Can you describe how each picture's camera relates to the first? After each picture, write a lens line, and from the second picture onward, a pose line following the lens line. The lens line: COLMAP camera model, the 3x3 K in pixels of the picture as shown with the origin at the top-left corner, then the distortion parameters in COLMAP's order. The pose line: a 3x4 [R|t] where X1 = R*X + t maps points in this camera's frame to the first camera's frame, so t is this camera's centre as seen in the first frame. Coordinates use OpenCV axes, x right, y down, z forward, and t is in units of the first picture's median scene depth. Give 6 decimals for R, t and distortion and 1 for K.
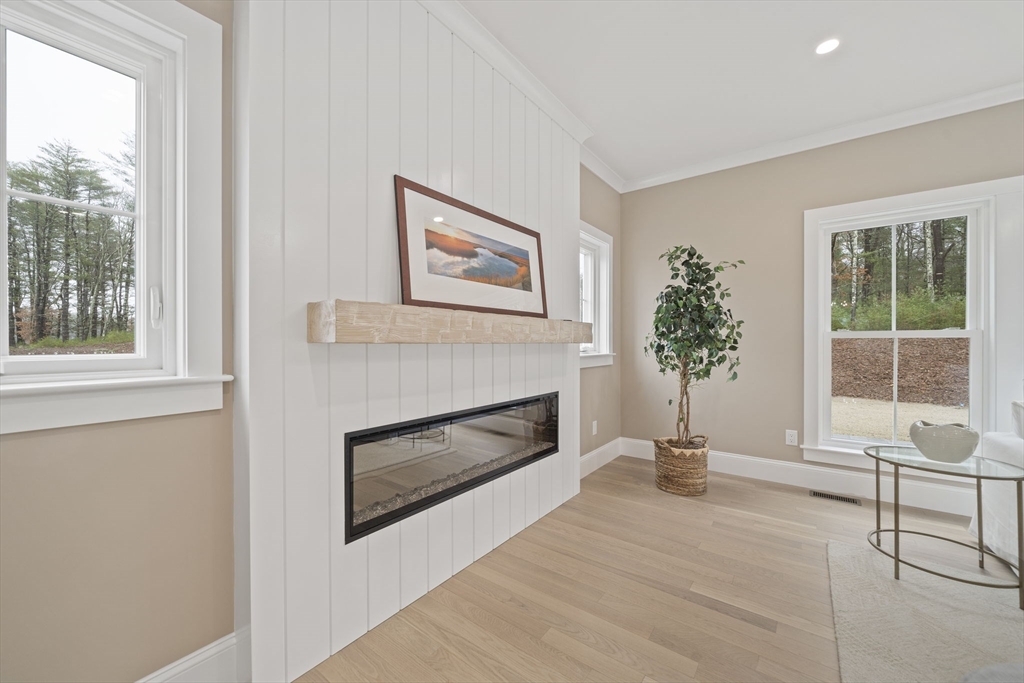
lens RADIAL K [[486.0, 0, 512.0], [0, 486.0, 341.5], [0, 0, 1]] dist [-0.001768, -0.000307]
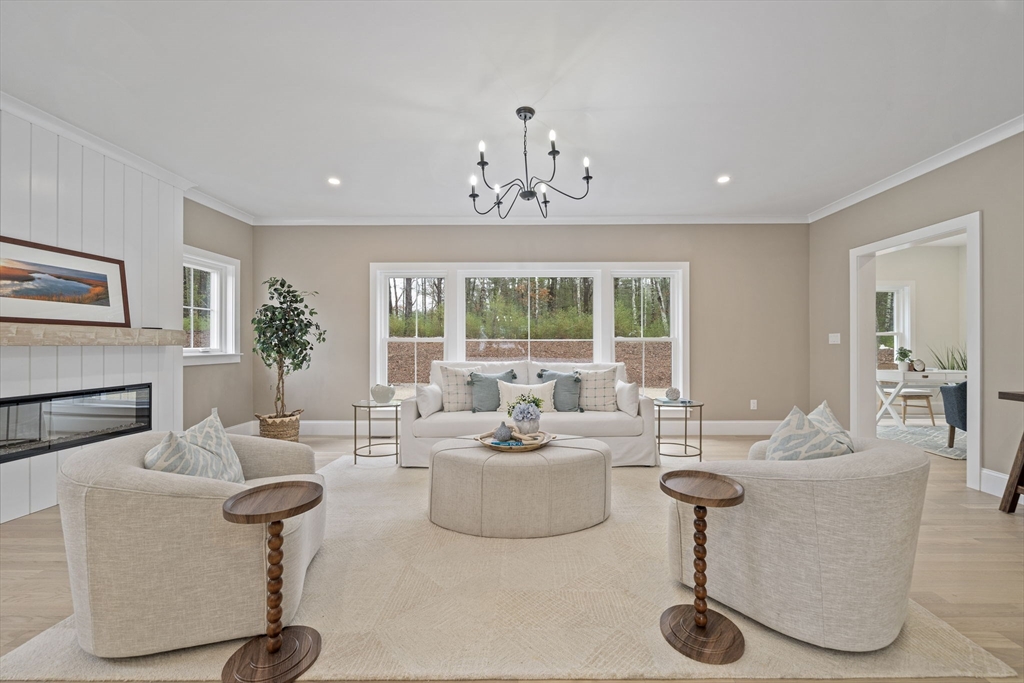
lens RADIAL K [[402.5, 0, 512.0], [0, 402.5, 341.5], [0, 0, 1]] dist [-0.001494, -0.000277]
pose [[0.767405, 0.002133, 0.641159, 0.165112], [0.001549, 0.999985, -0.005181, -0.000229], [-0.641161, 0.004969, 0.767390, -0.485609]]
